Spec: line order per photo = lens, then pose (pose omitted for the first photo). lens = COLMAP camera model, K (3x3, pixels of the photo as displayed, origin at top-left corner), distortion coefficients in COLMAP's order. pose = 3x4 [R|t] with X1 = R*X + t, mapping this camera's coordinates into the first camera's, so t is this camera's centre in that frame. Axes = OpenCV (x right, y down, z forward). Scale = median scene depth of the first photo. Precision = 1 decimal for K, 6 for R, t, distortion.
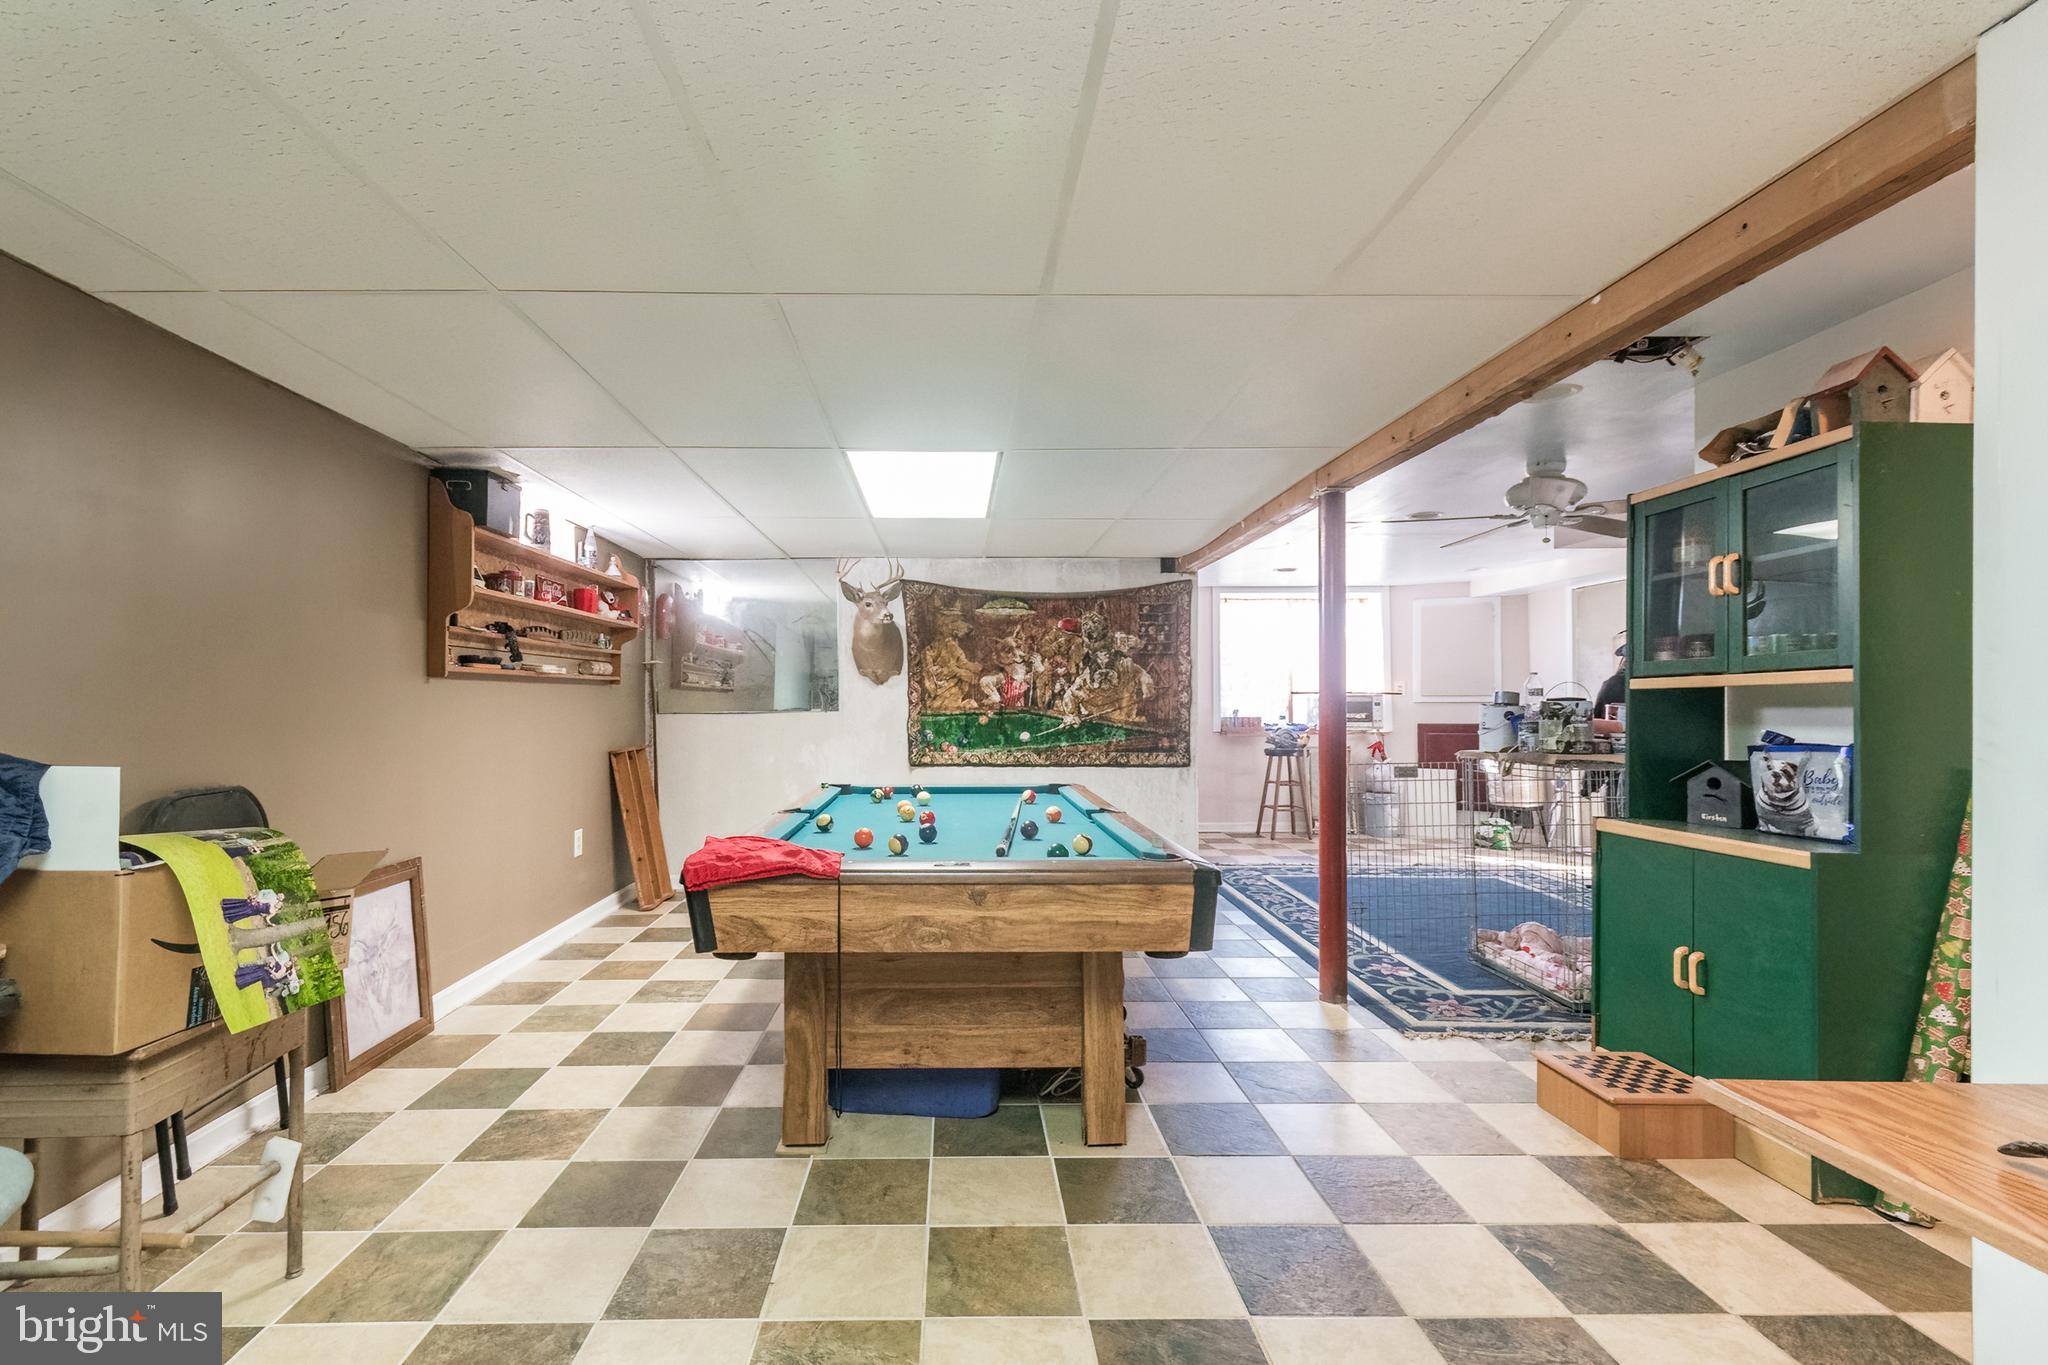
lens RADIAL K [[911.6, 0, 974.7], [0, 911.6, 690.8], [0, 0, 1]] dist [0.010825, -0.003453]
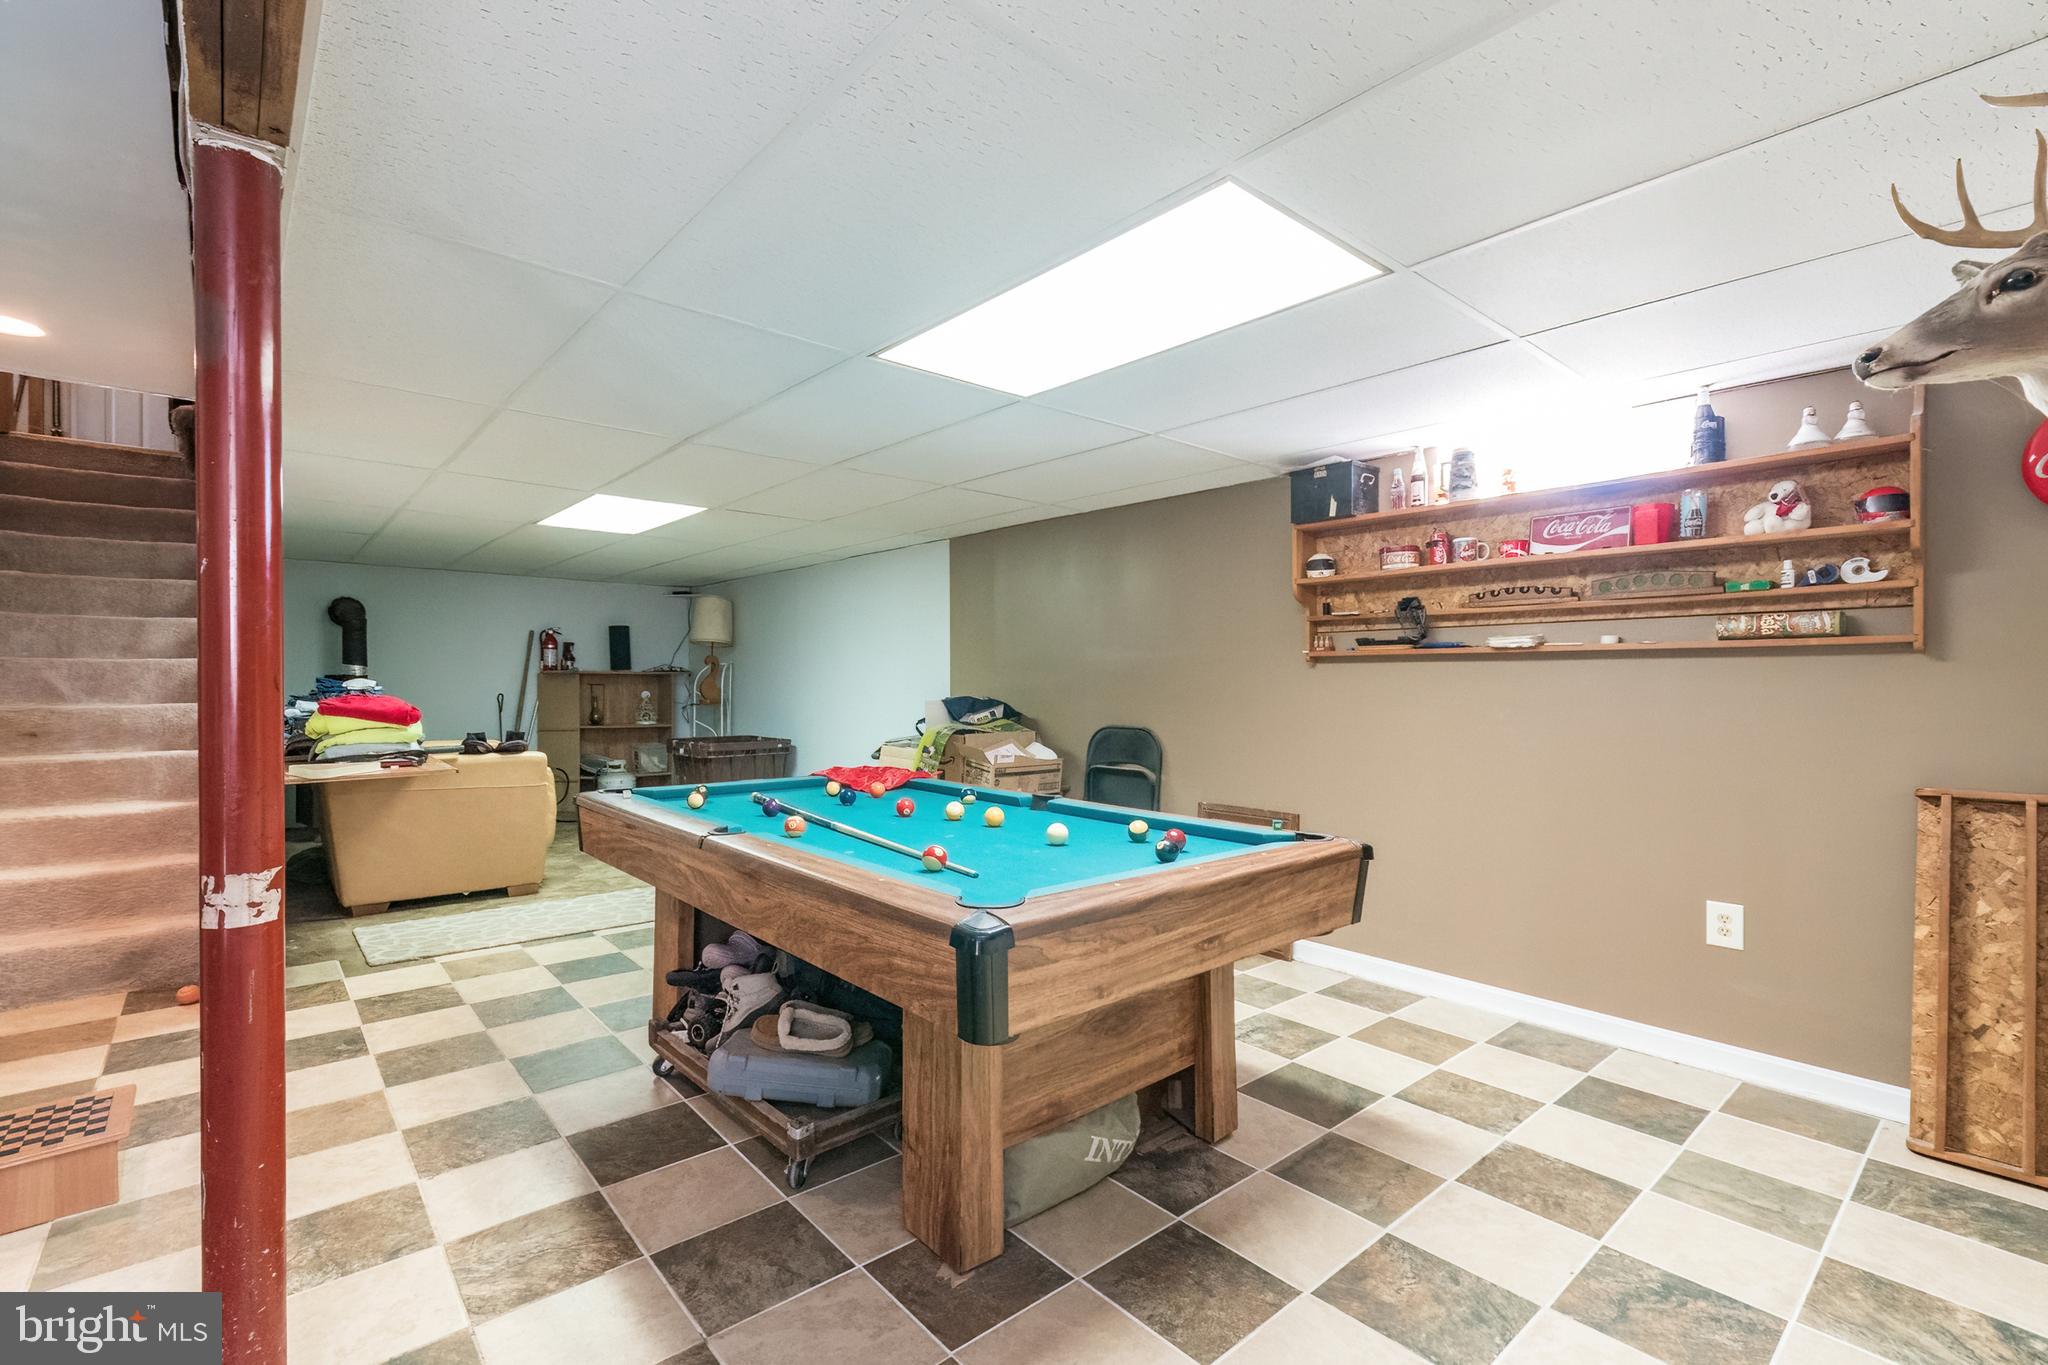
lens RADIAL K [[911.6, 0, 1020.7], [0, 911.6, 694.2], [0, 0, 1]] dist [0.010825, -0.003453]
pose [[-0.772435, 0.004070, -0.635081, 0.341537], [0.001310, 0.999988, 0.004816, 0.015439], [0.635092, 0.002888, -0.772431, 1.351674]]
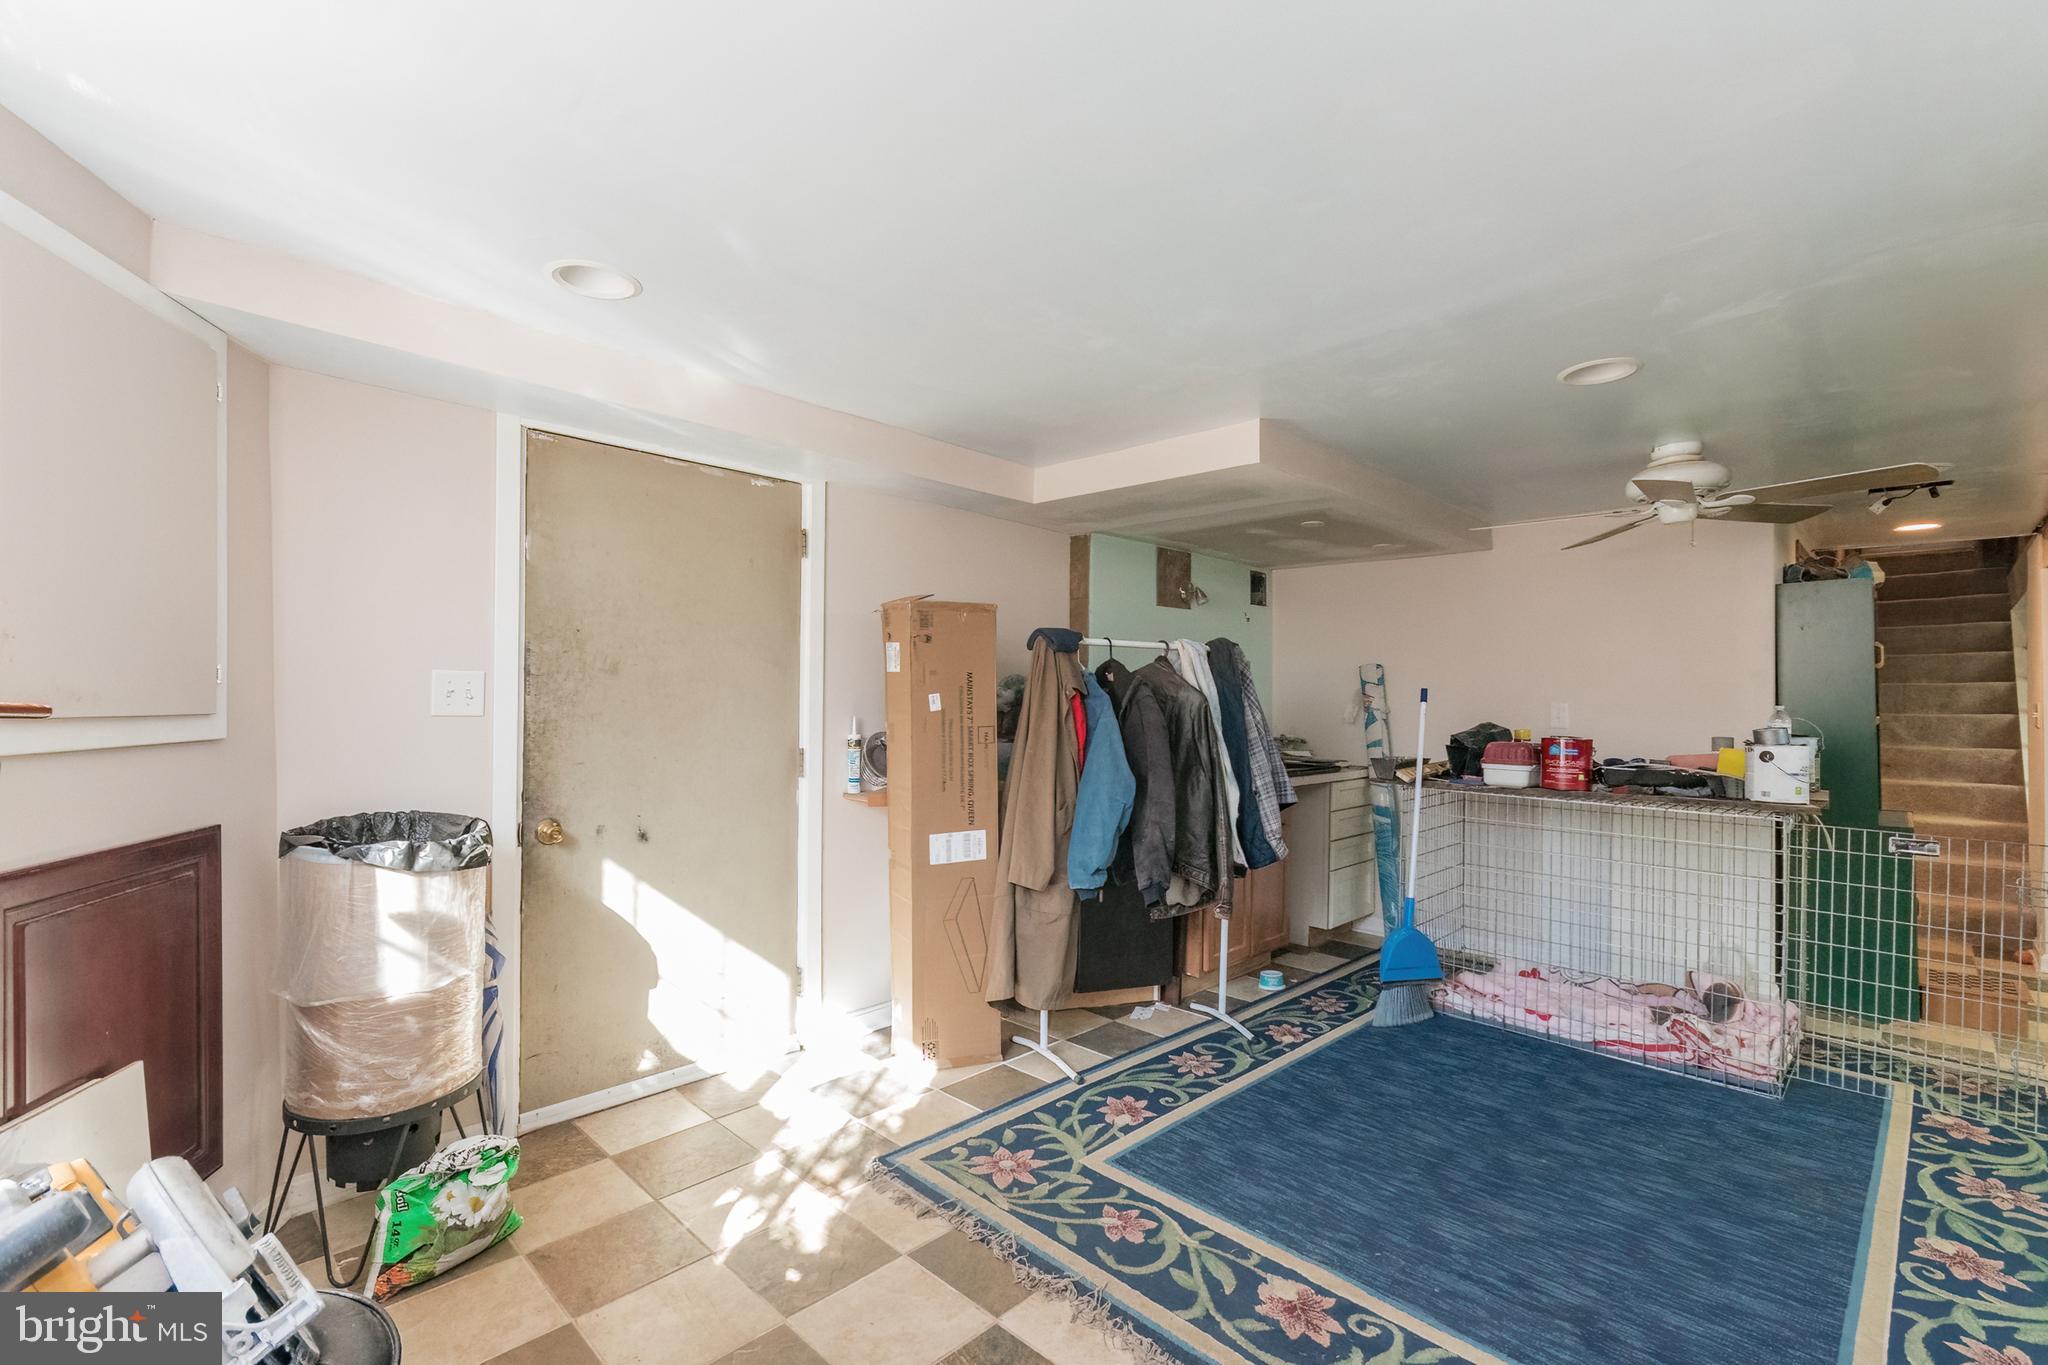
lens RADIAL K [[911.6, 0, 993.6], [0, 911.6, 702.8], [0, 0, 1]] dist [0.010825, -0.003453]
pose [[-0.690515, -0.009697, 0.723253, 0.450820], [-0.018702, 0.999815, -0.004451, -0.004748], [-0.723076, -0.016600, -0.690569, 1.981358]]
